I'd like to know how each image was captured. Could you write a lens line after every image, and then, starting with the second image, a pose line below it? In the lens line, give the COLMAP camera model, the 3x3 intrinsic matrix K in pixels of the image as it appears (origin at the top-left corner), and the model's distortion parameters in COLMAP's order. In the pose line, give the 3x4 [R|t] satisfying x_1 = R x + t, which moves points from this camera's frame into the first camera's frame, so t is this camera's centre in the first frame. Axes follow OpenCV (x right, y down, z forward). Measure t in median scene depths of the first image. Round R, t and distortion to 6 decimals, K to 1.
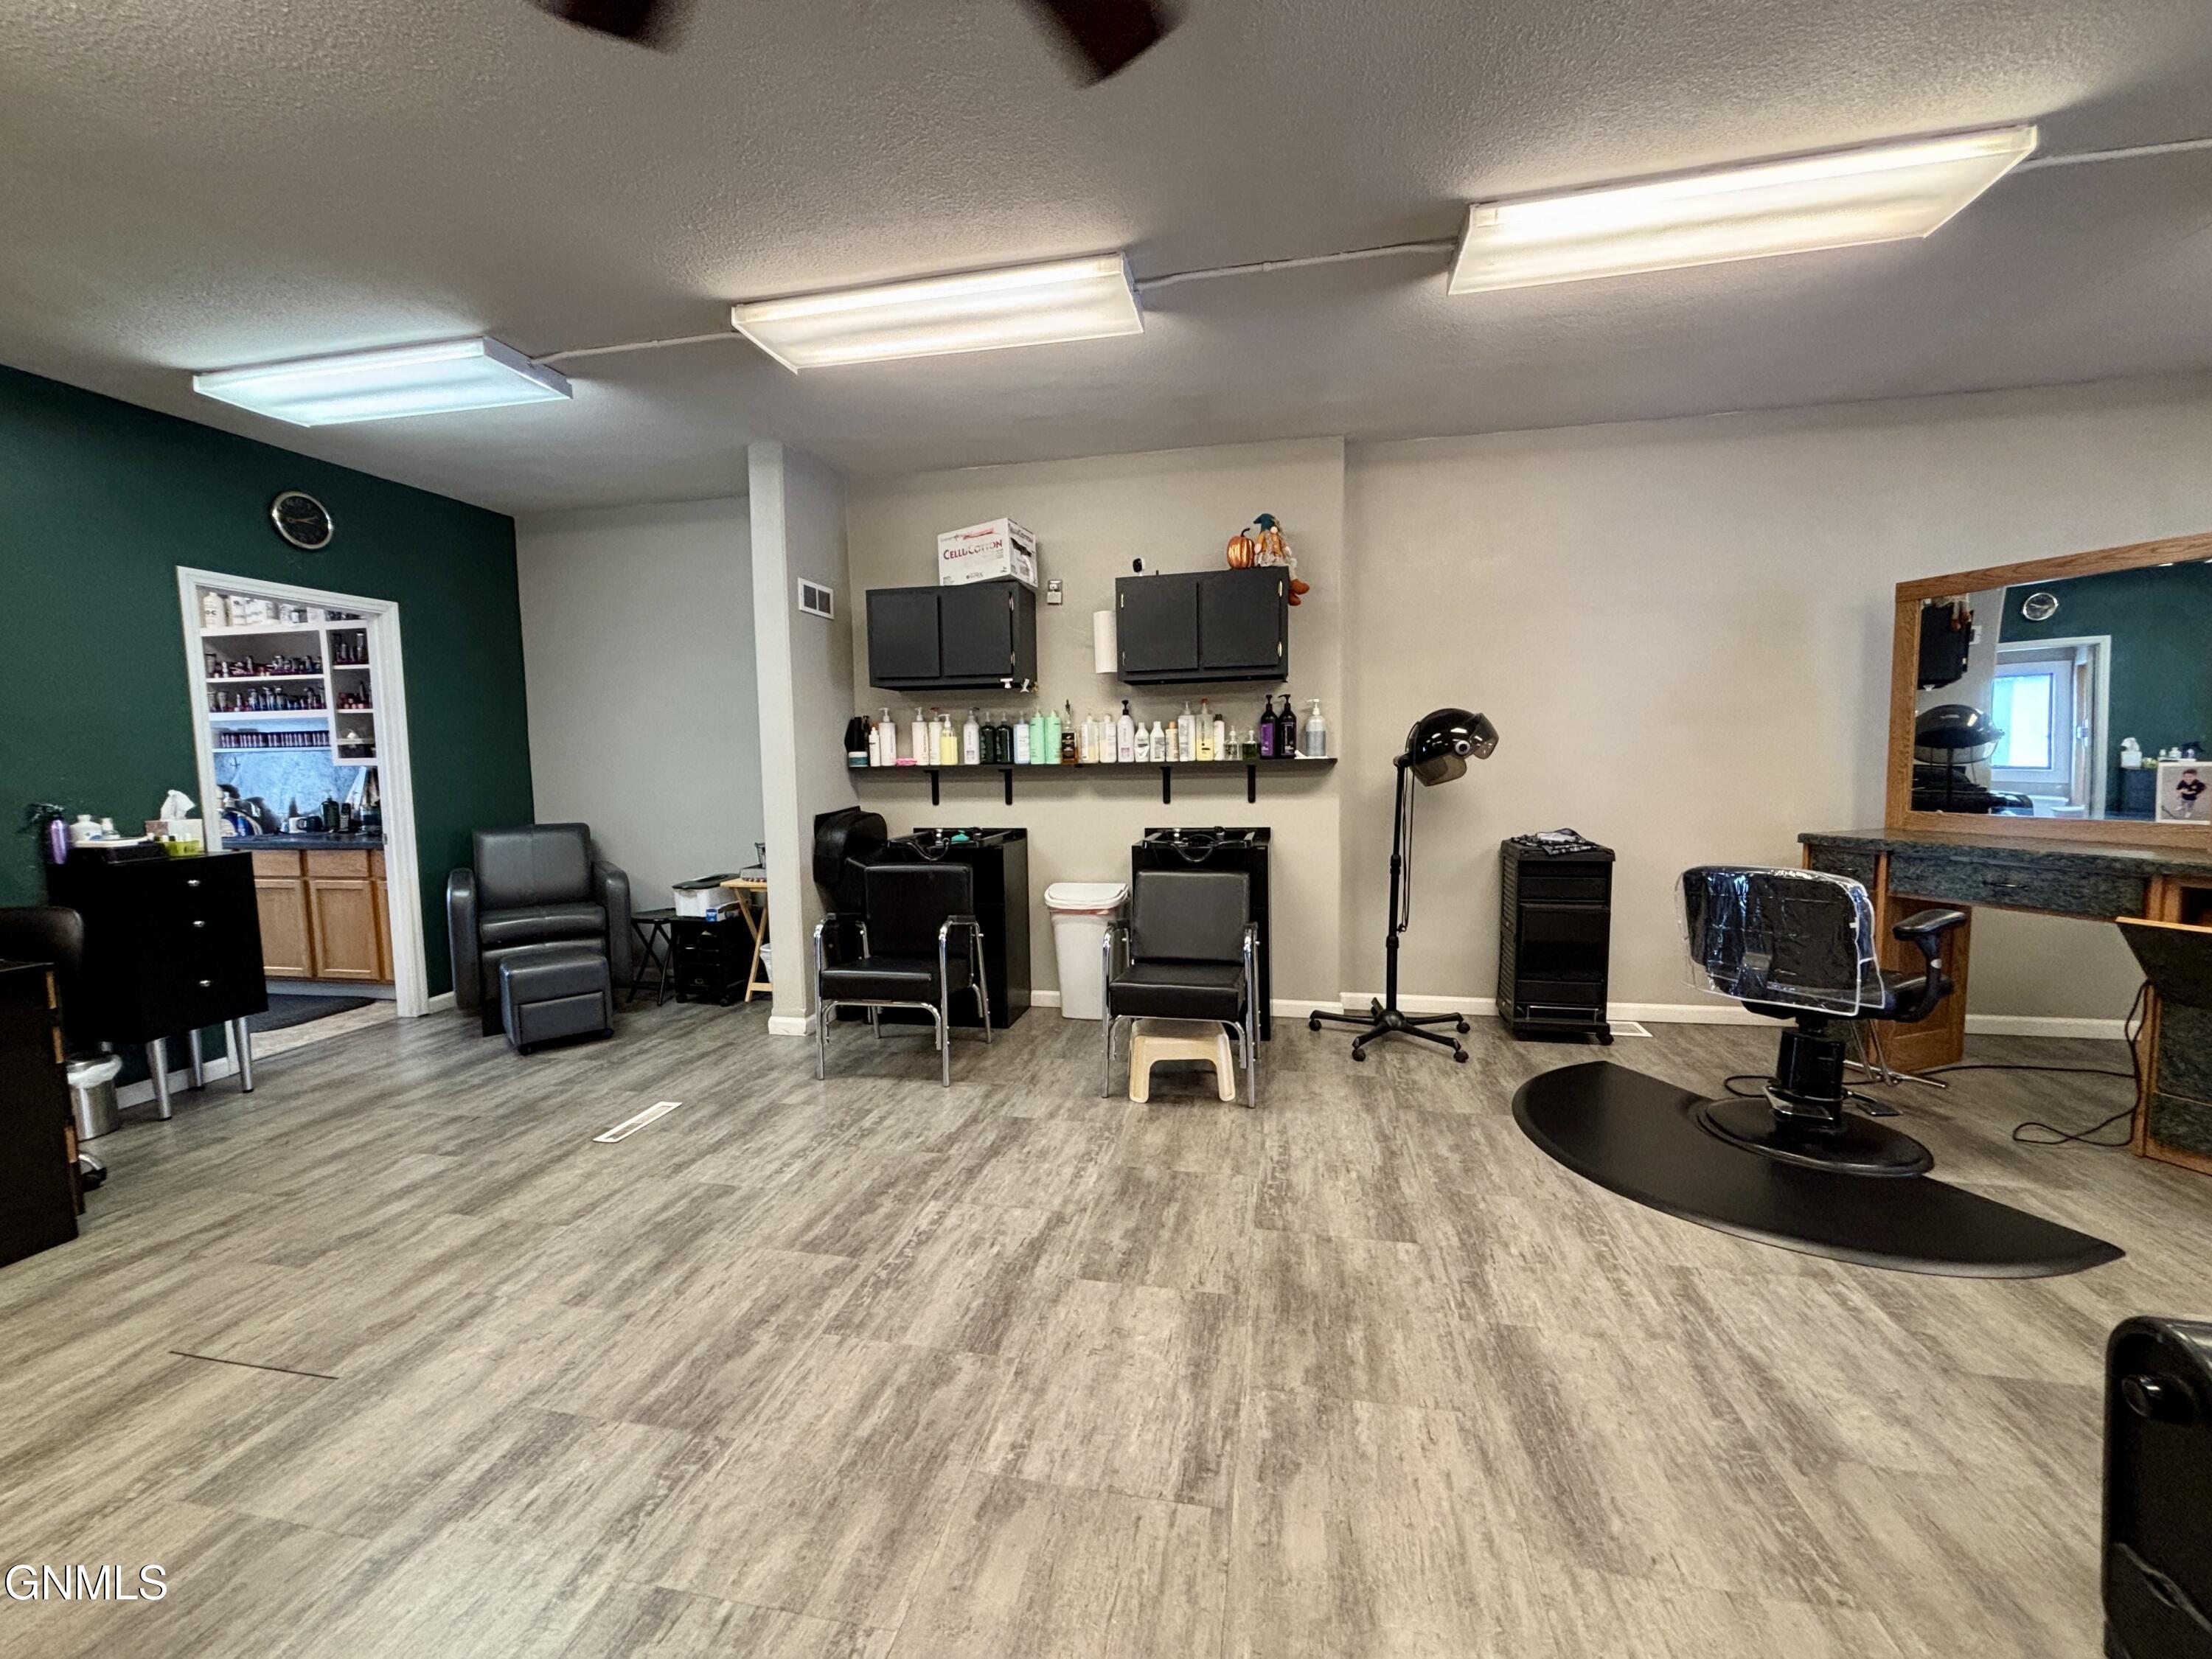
lens RADIAL K [[892.1, 0, 1114.0], [0, 892.1, 828.1], [0, 0, 1]] dist [-0.000847, 0.001053]
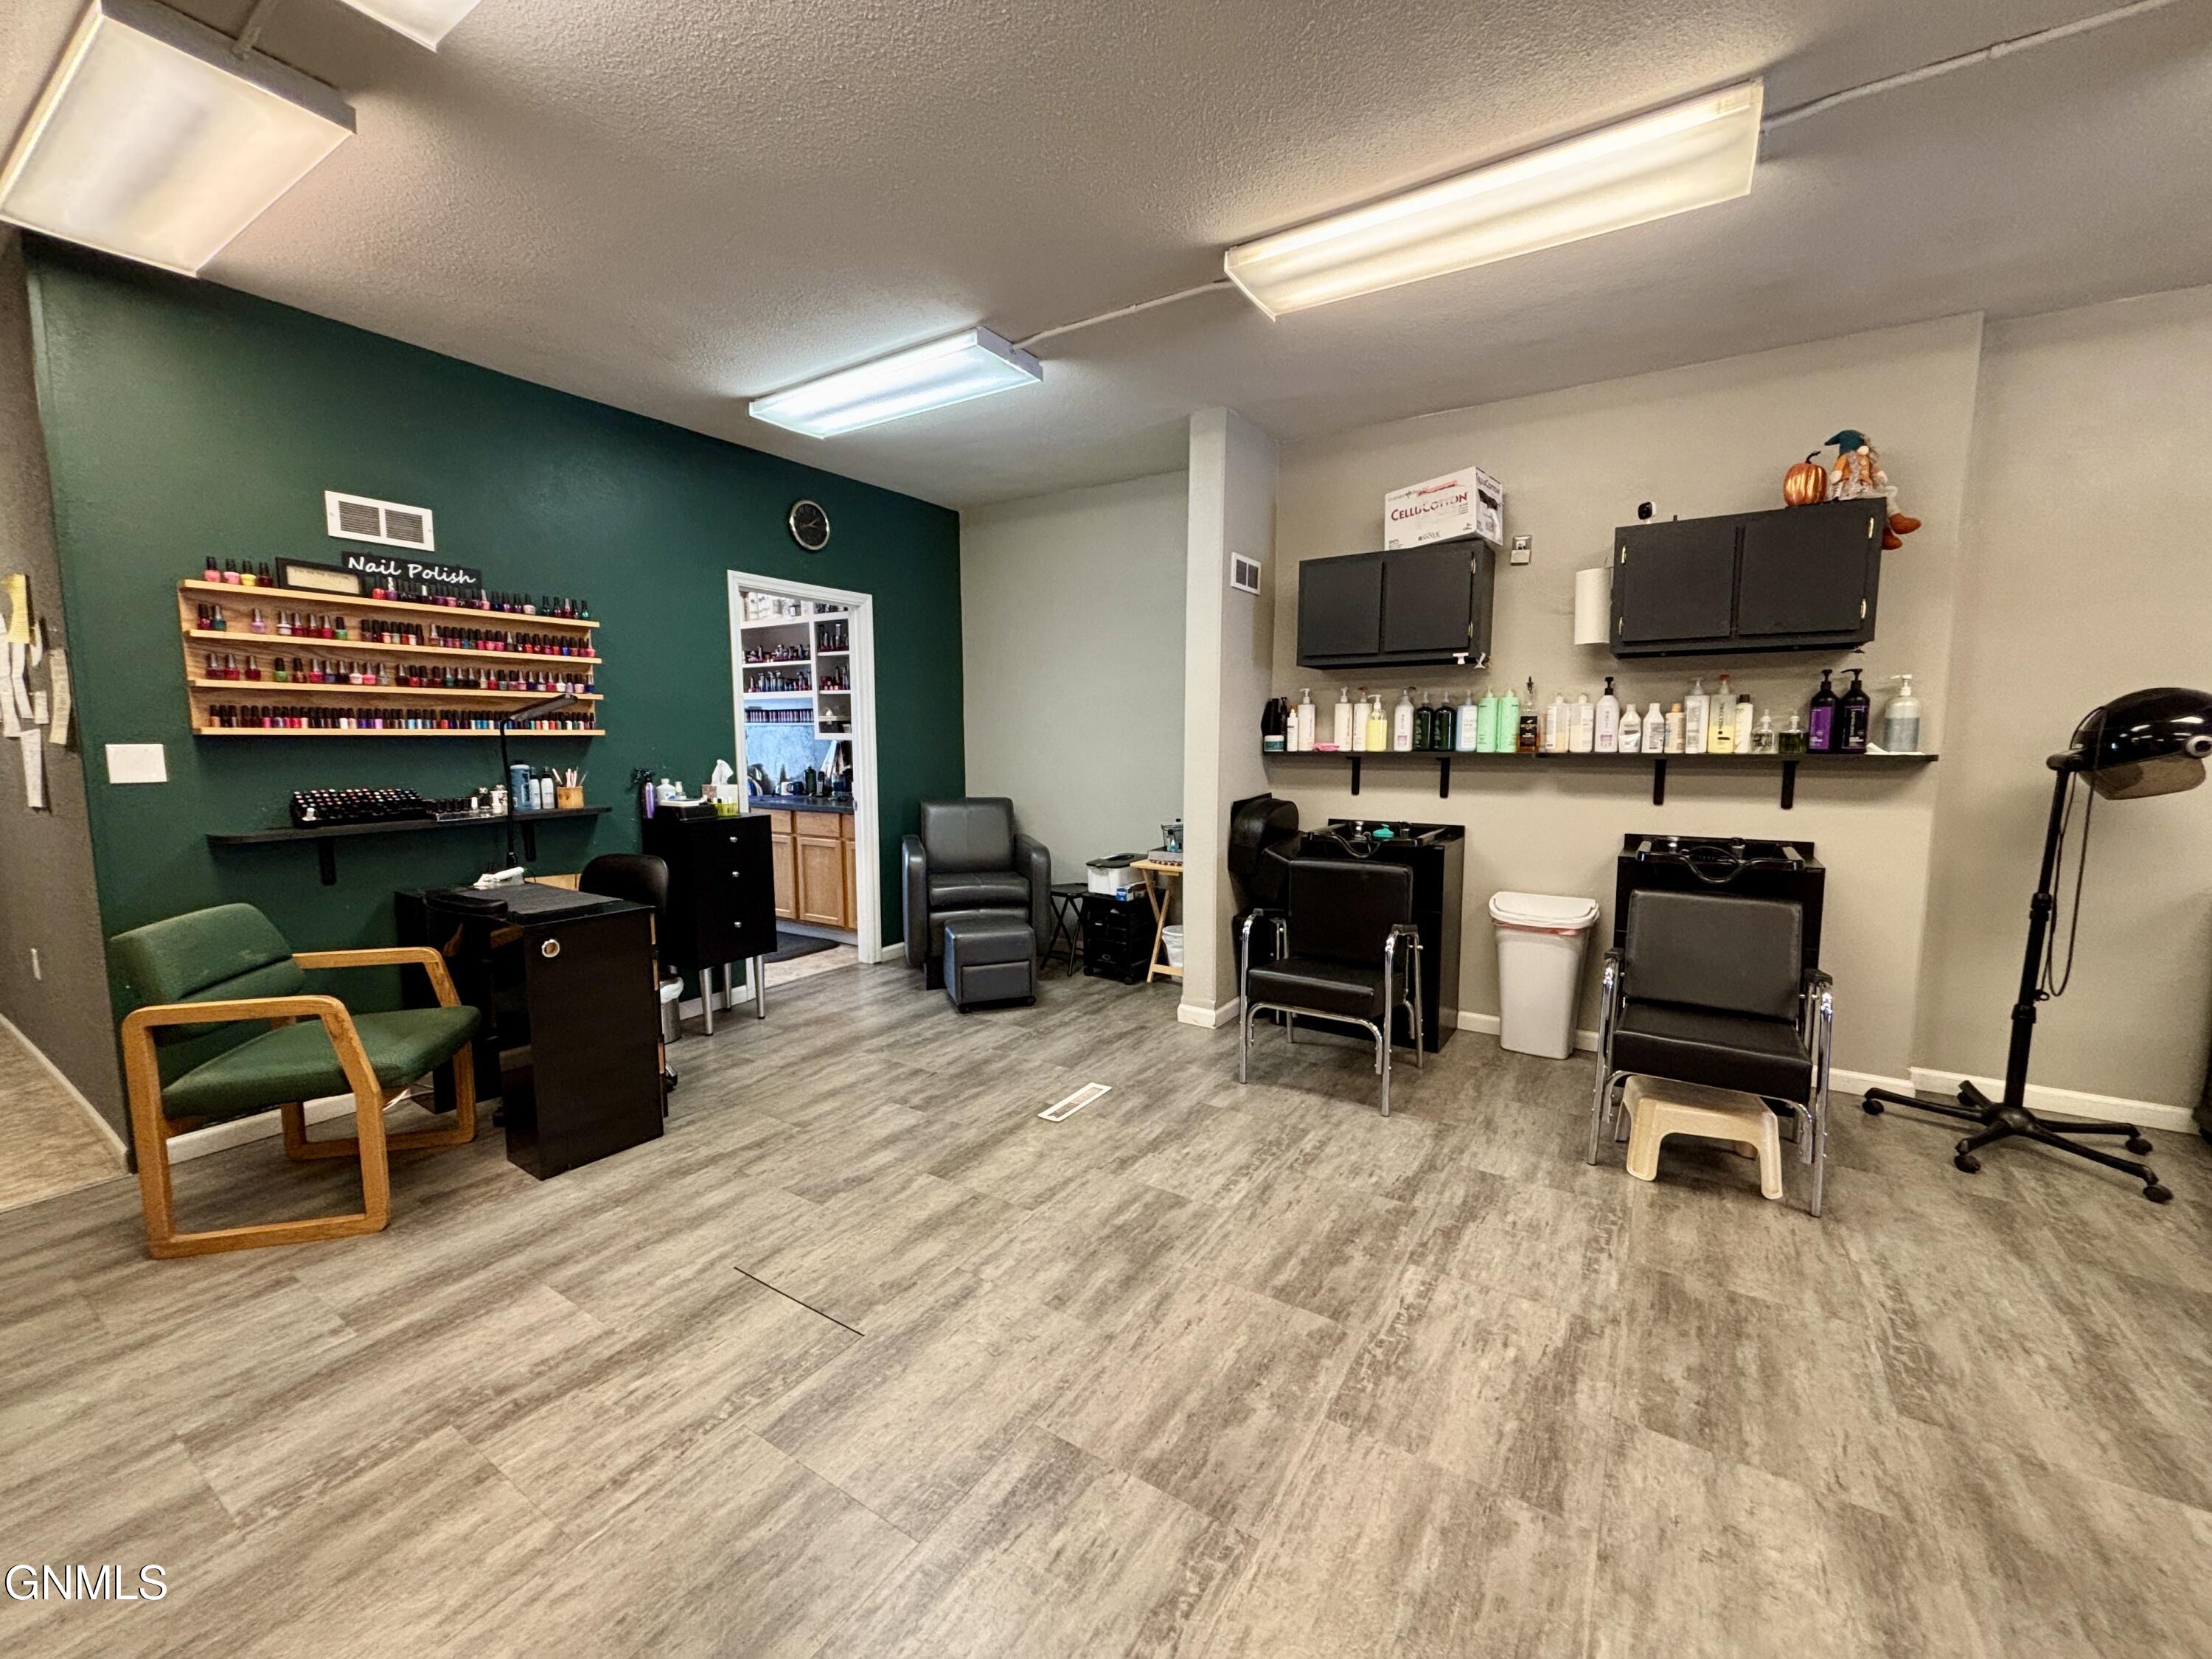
lens RADIAL K [[892.1, 0, 1113.9], [0, 892.1, 828.6], [0, 0, 1]] dist [-0.000847, 0.001053]
pose [[0.934027, 0.053020, -0.353246, -0.121307], [-0.043826, 0.998461, 0.033981, -0.012599], [0.354504, -0.016258, 0.934913, 0.063397]]
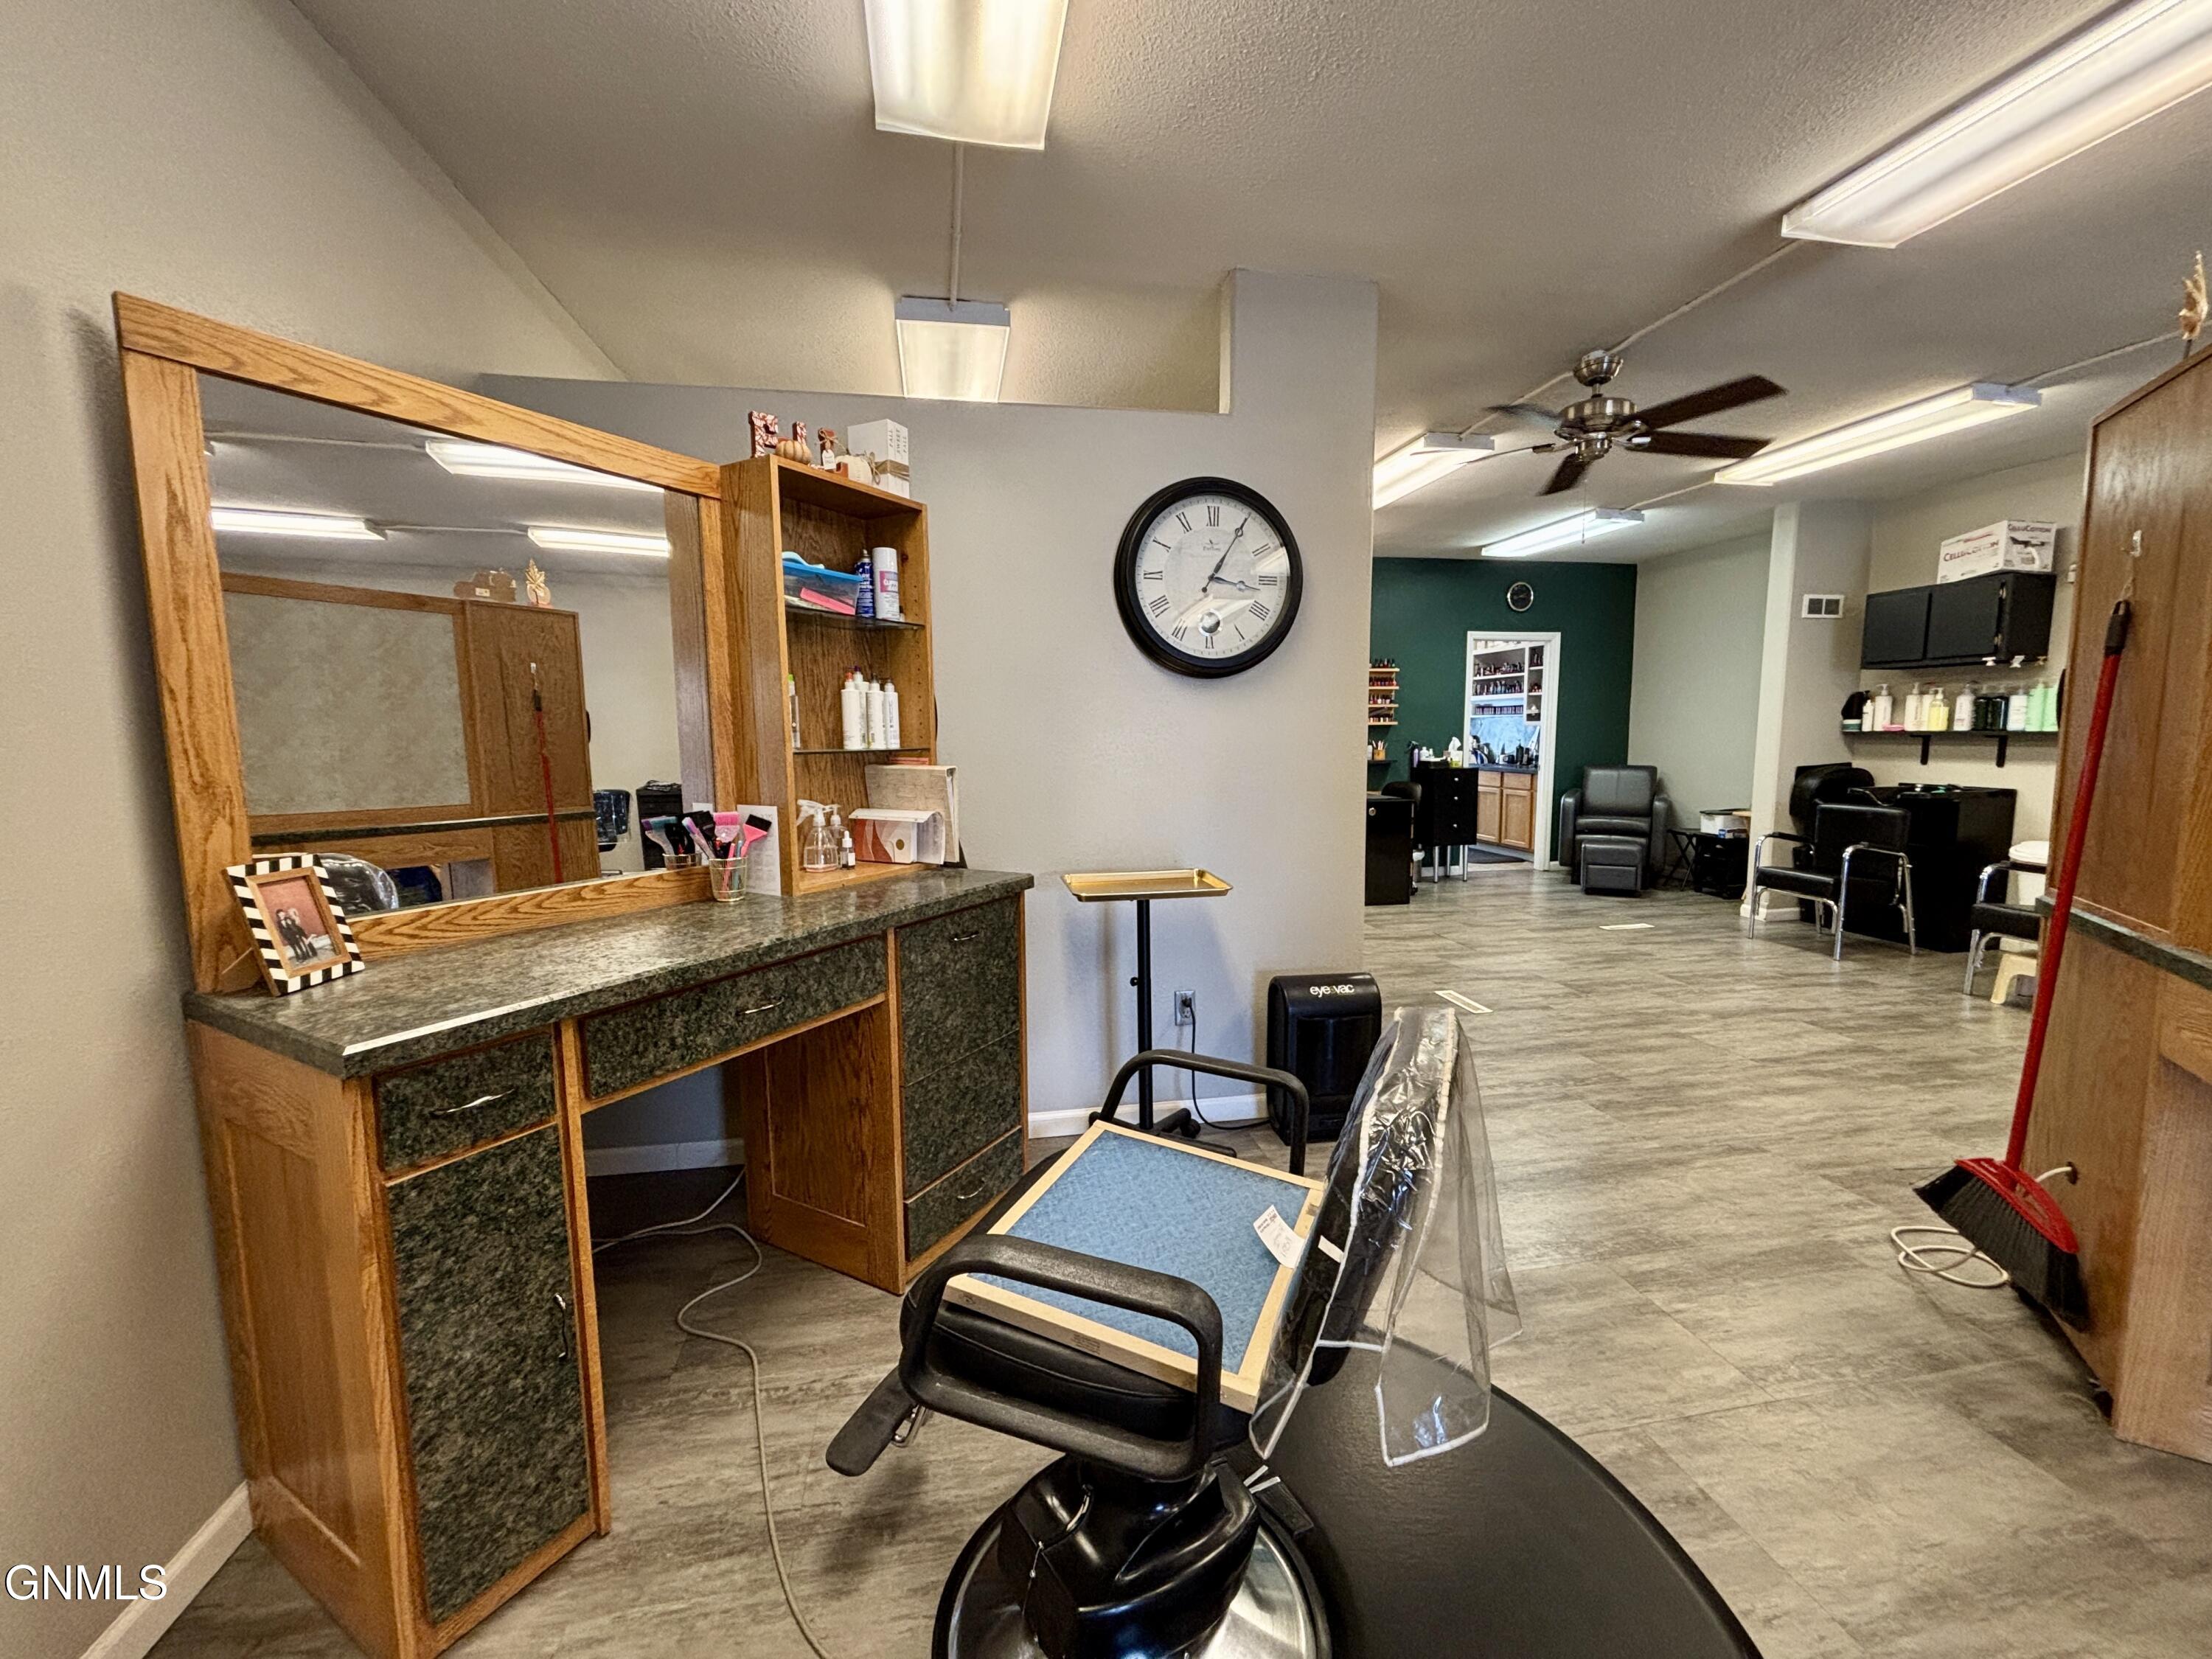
lens RADIAL K [[892.1, 0, 1103.3], [0, 892.1, 829.6], [0, 0, 1]] dist [-0.000847, 0.001053]
pose [[0.379779, 0.117493, -0.917585, 0.552448], [-0.072884, 0.992619, 0.096935, 0.028549], [0.922201, 0.030063, 0.385539, -0.533642]]
